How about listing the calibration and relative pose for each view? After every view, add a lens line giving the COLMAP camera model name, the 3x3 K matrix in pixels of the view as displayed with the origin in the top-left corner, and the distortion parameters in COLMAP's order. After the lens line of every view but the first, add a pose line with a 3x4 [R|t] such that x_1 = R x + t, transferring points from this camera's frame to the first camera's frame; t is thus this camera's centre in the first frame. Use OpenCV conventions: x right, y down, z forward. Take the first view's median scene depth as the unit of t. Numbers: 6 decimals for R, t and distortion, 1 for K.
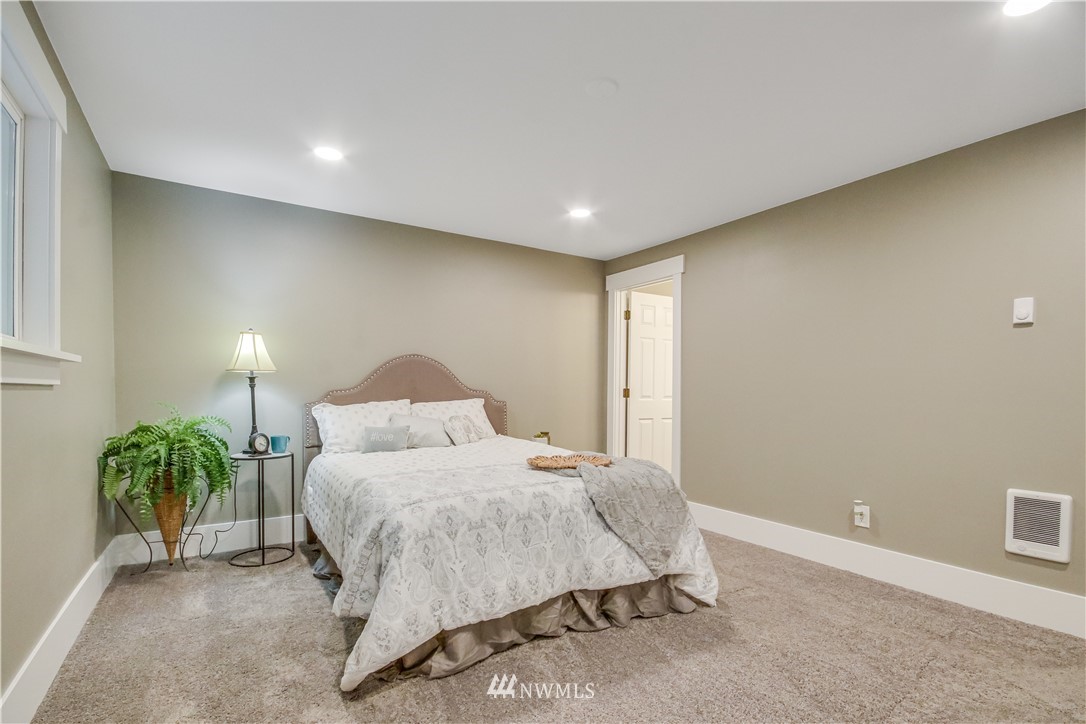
lens RADIAL K [[516.3, 0, 543.7], [0, 516.3, 389.9], [0, 0, 1]] dist [-0.001204, -0.000611]
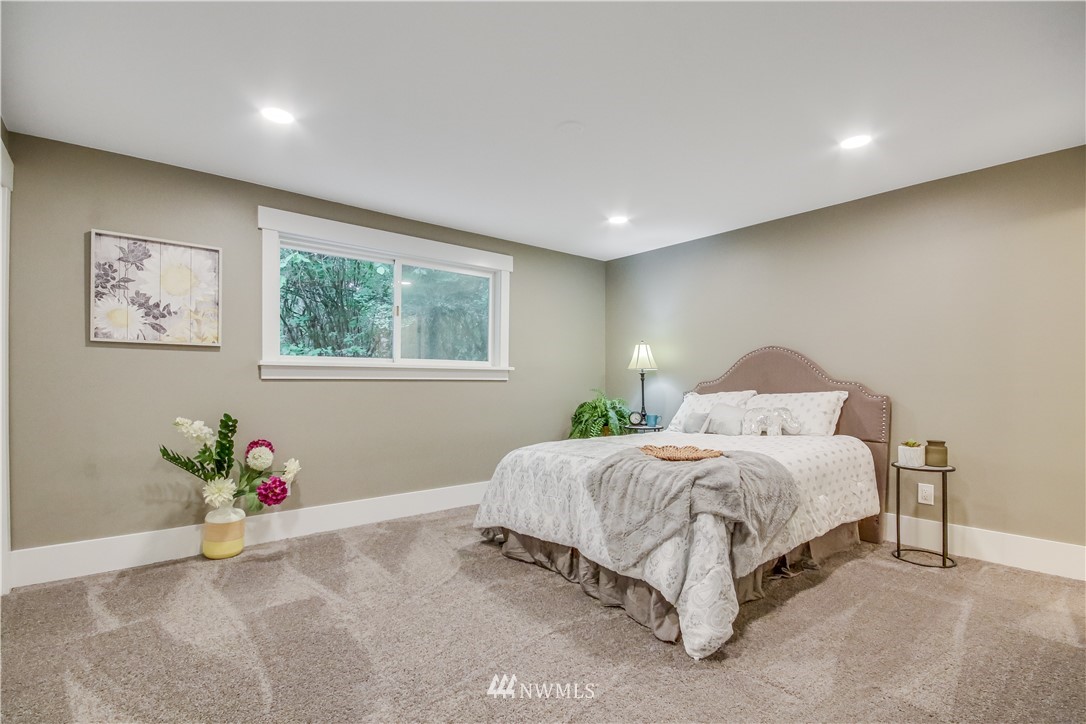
lens RADIAL K [[505.2, 0, 542.4], [0, 505.2, 382.7], [0, 0, 1]] dist [-0.002414, -0.001484]
pose [[0.128524, -0.007038, -0.991681, 1.017951], [0.002605, 0.999974, -0.006760, 0.012244], [0.991703, -0.001714, 0.128539, 0.654358]]
